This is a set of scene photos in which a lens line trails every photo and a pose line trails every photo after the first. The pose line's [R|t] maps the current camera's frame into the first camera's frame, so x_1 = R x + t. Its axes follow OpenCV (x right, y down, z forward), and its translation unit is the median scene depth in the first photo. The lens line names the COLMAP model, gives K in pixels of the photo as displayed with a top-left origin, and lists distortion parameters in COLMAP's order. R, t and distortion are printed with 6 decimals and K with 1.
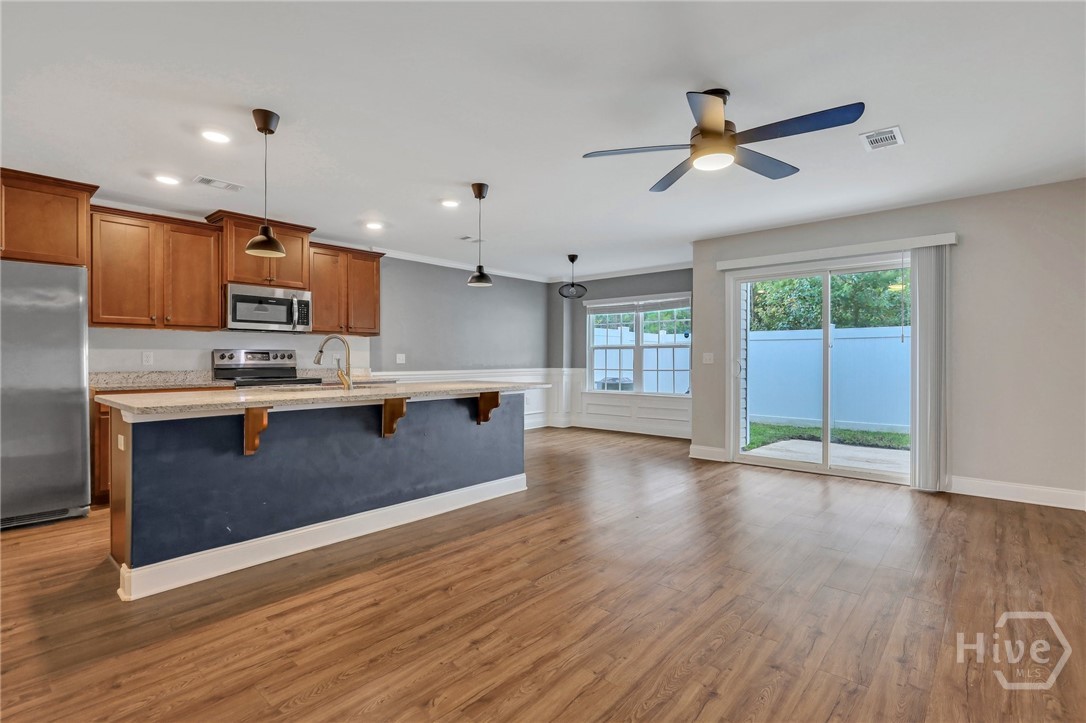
lens RADIAL K [[516.7, 0, 552.1], [0, 516.7, 355.8], [0, 0, 1]] dist [0.000603, 0.000051]
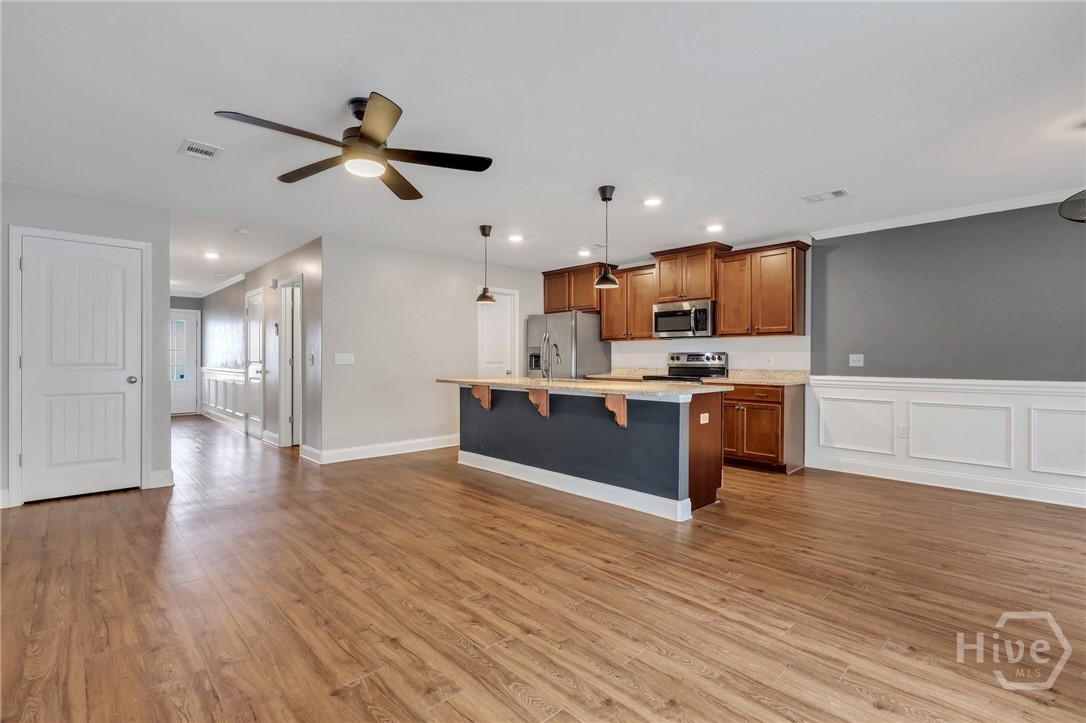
lens RADIAL K [[516.7, 0, 545.8], [0, 516.7, 365.5], [0, 0, 1]] dist [0.000603, 0.000051]
pose [[-0.114231, 0.010549, -0.993398, 1.038877], [0.002031, 0.999944, 0.010385, 0.008173], [0.993452, -0.000831, -0.114246, 1.193846]]
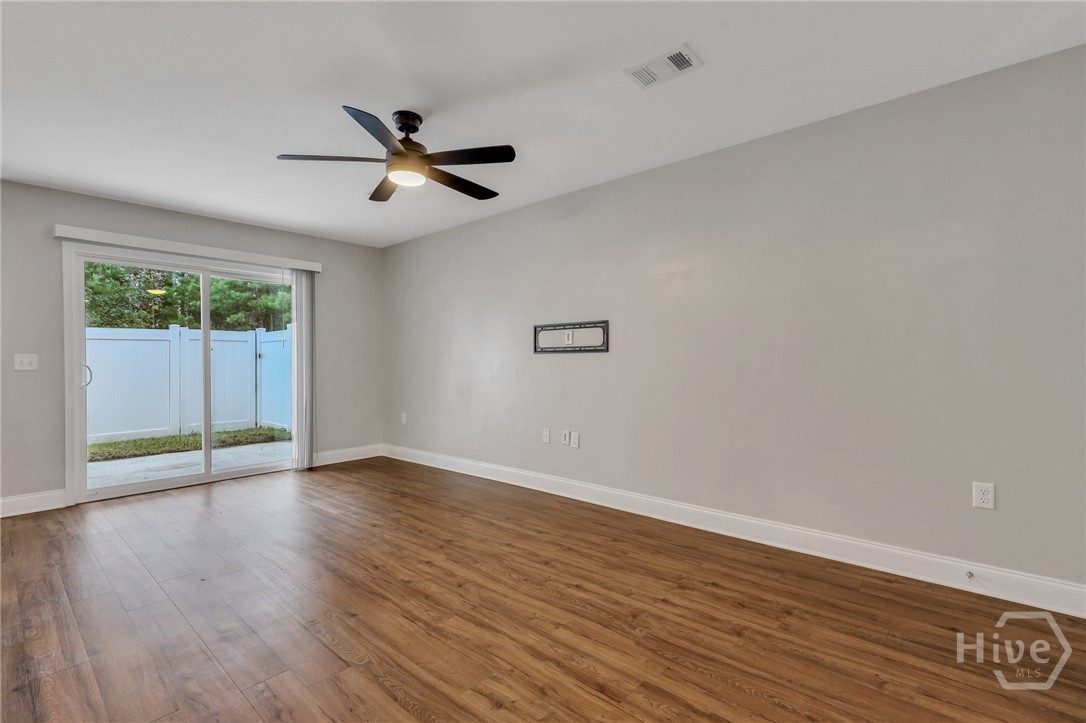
lens RADIAL K [[481.3, 0, 549.4], [0, 481.3, 361.0], [0, 0, 1]] dist [-0.001530, 0.000339]
pose [[0.007460, 0.000365, 0.999972, -0.564556], [-0.001696, 0.999999, -0.000352, 0.005480], [-0.999971, -0.001693, 0.007461, 0.566921]]
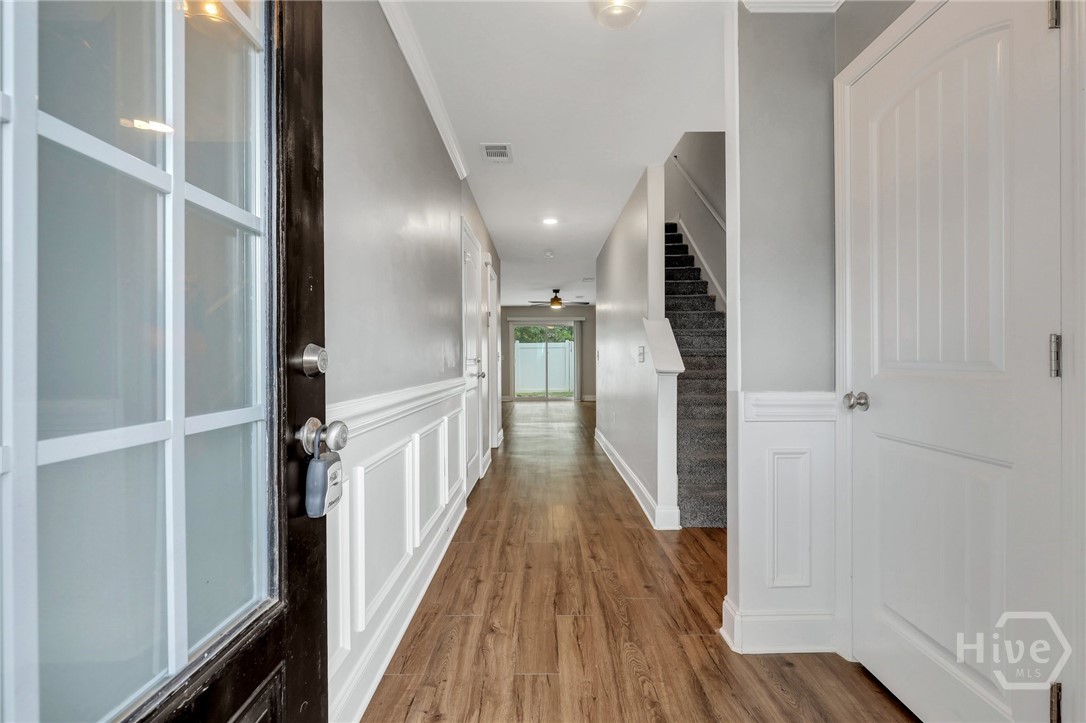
lens RADIAL K [[516.7, 0, 545.2], [0, 516.7, 362.7], [0, 0, 1]] dist [0.000603, 0.000051]
pose [[0.760068, 0.003230, 0.649836, -1.938045], [-0.004044, 0.999992, -0.000241, 0.051738], [-0.649831, -0.002444, 0.760074, -1.648905]]
